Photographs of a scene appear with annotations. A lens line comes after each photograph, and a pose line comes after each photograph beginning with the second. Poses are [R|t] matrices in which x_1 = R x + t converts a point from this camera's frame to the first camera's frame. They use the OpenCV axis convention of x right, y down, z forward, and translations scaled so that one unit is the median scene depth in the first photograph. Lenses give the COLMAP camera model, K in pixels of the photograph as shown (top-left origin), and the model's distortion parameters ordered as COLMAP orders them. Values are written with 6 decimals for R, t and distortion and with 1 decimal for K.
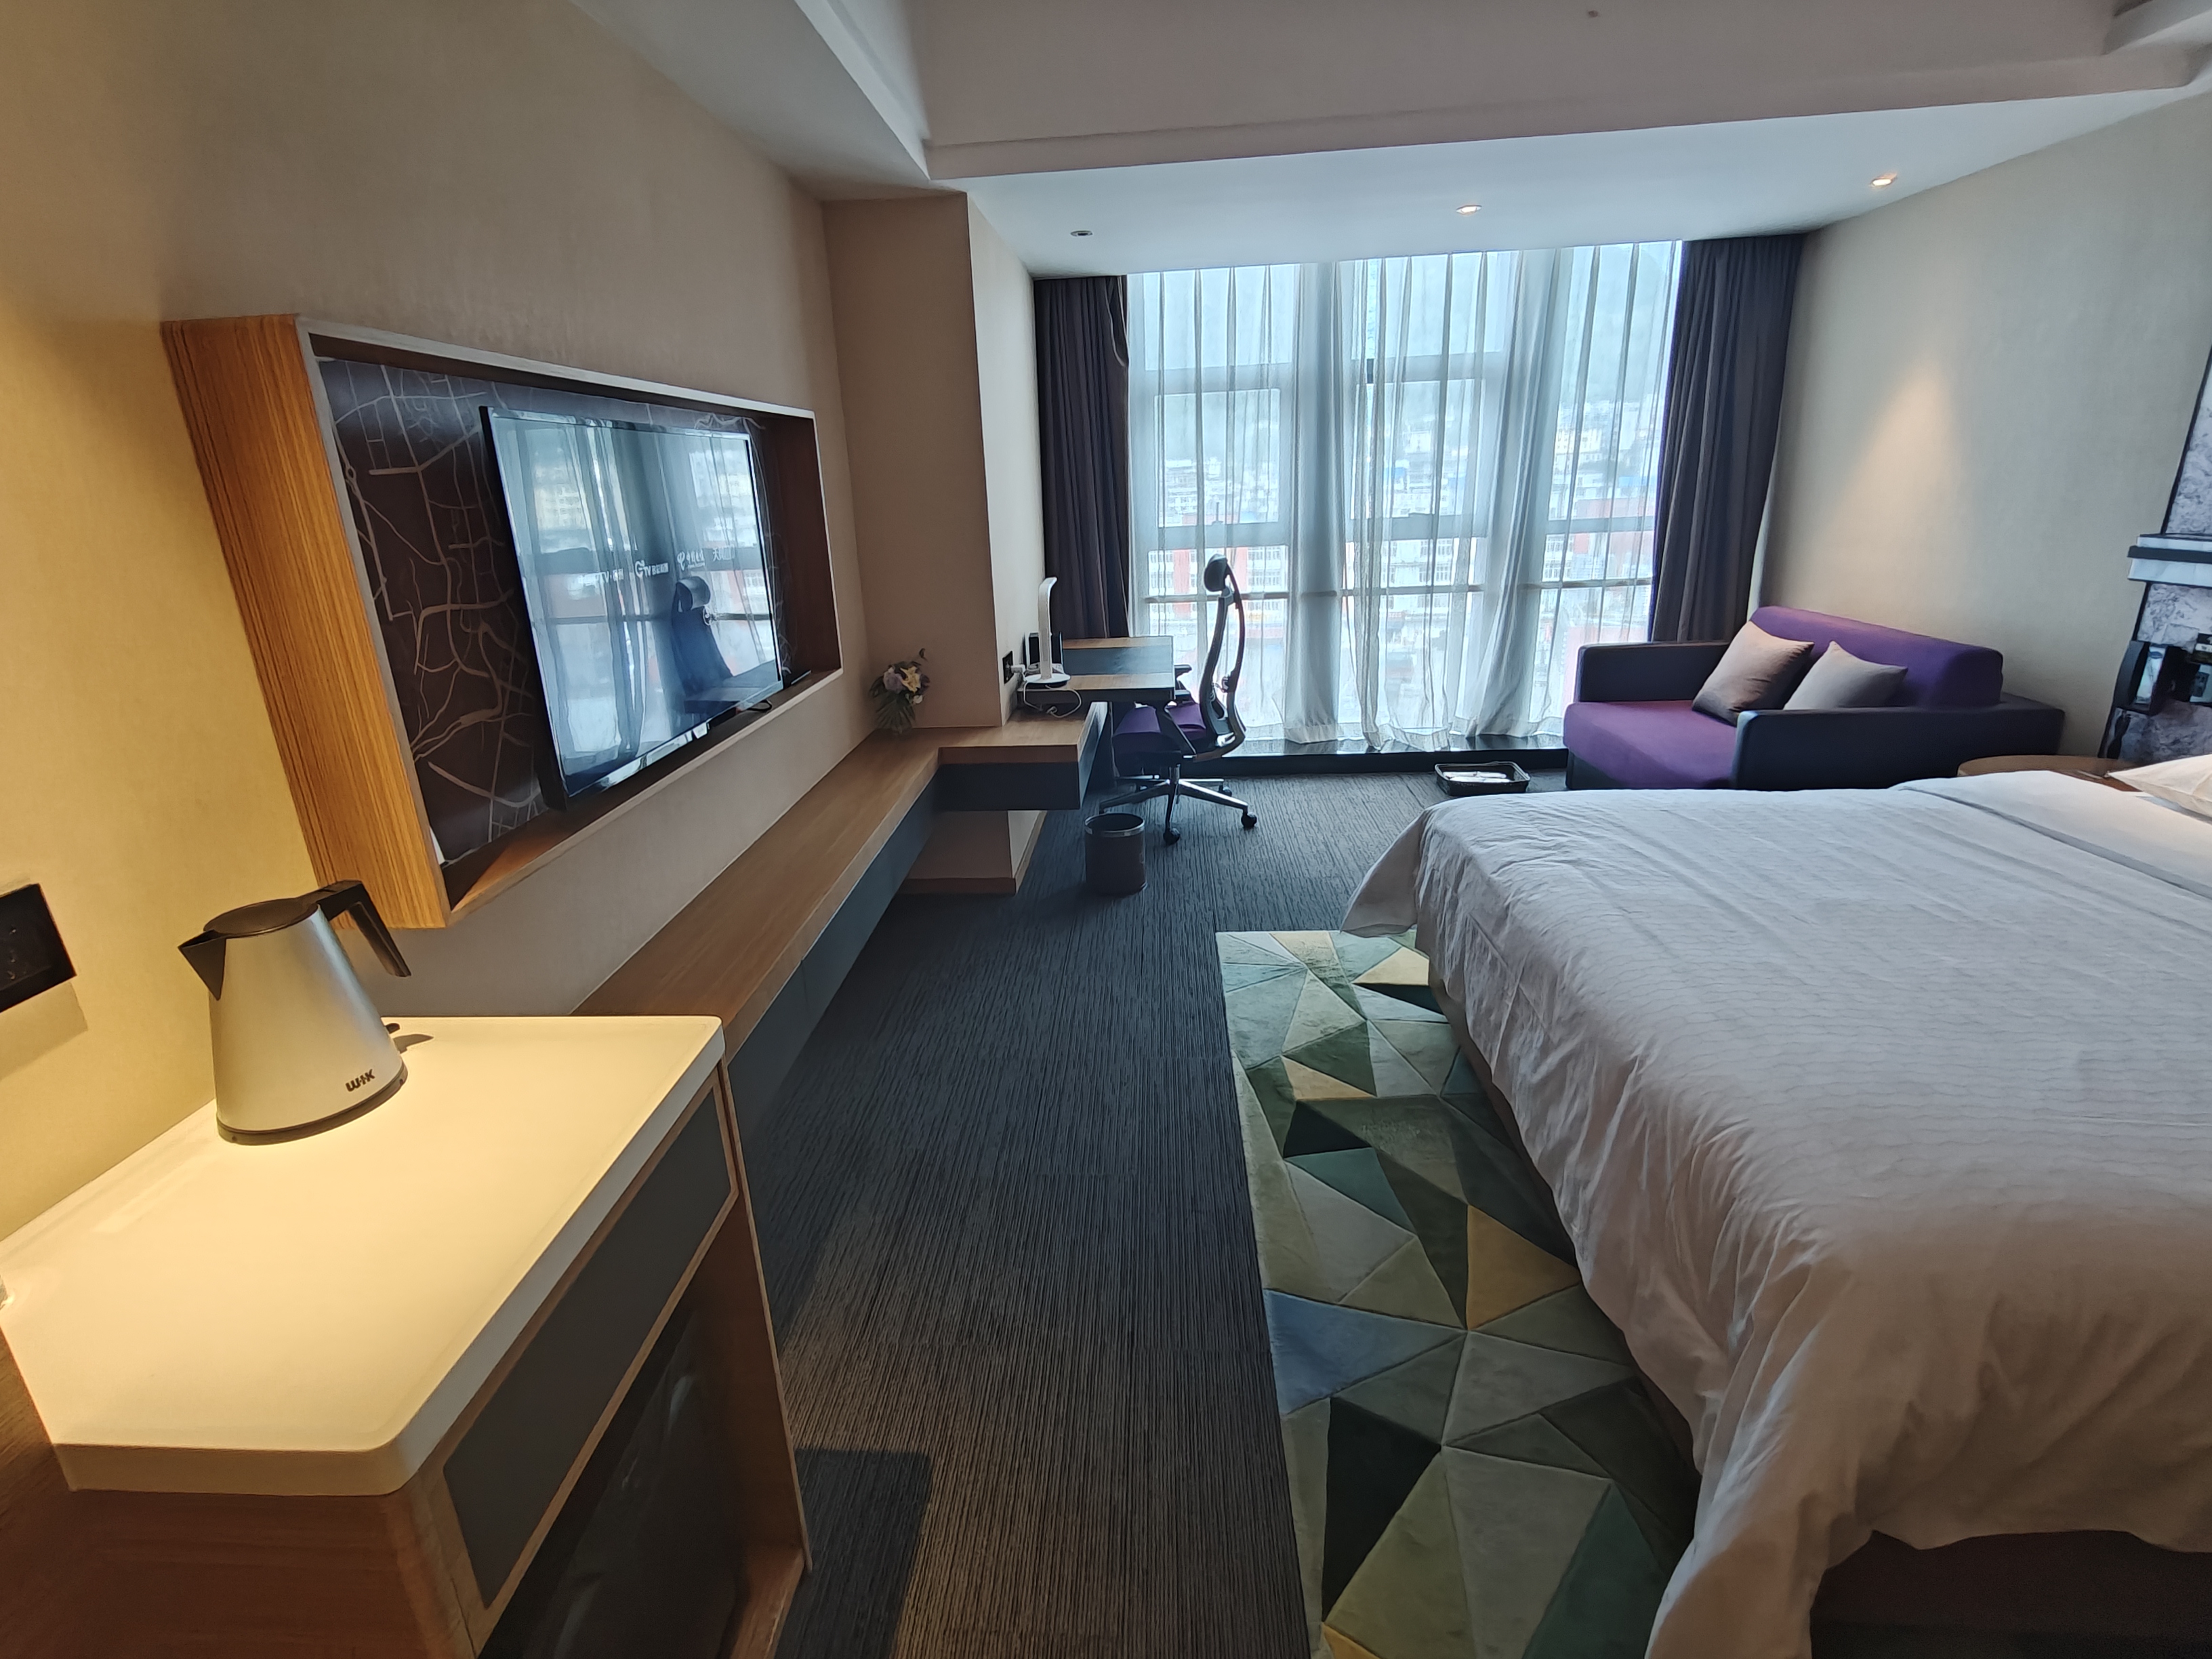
lens RADIAL K [[1052.3, 0, 1077.6], [0, 1052.3, 824.9], [0, 0, 1]] dist [0.005186, 0.000267]
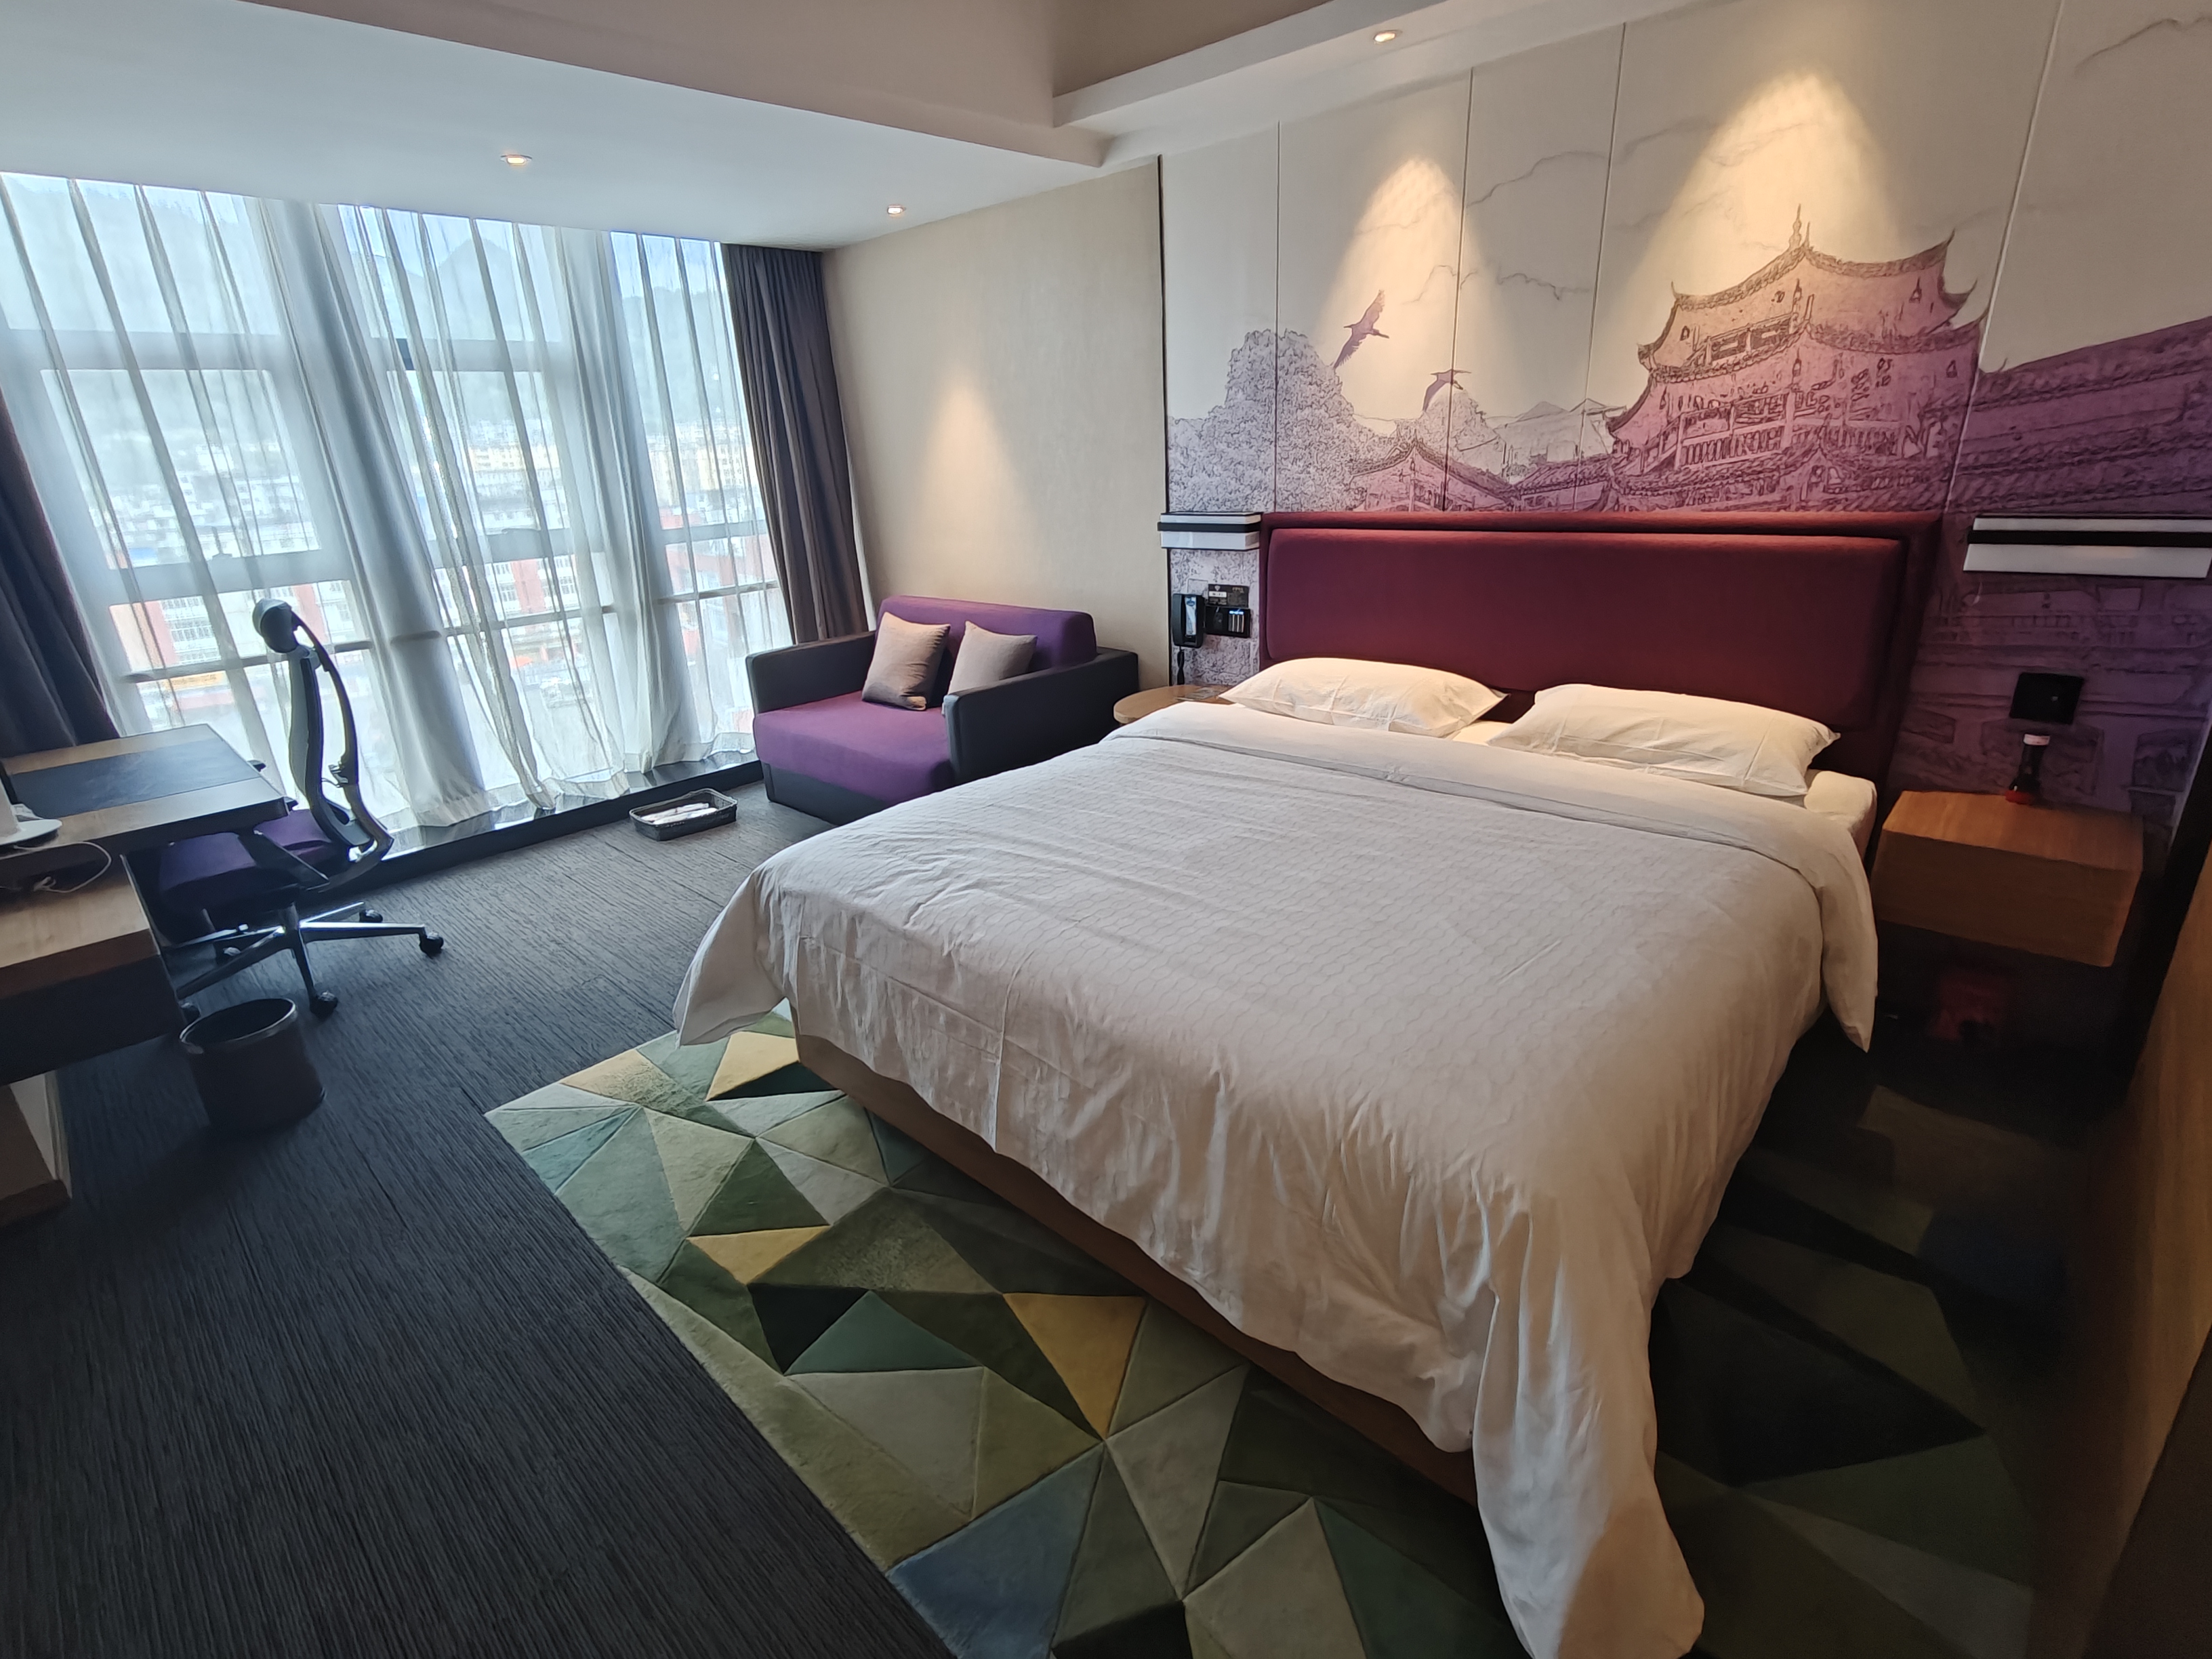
lens RADIAL K [[1054.9, 0, 1080.5], [0, 1054.9, 819.1], [0, 0, 1]] dist [0.003444, 0.000991]
pose [[0.645584, -0.249061, 0.721935, -0.091526], [0.262541, 0.960089, 0.096448, -0.064217], [-0.717143, 0.127272, 0.685206, 0.226800]]
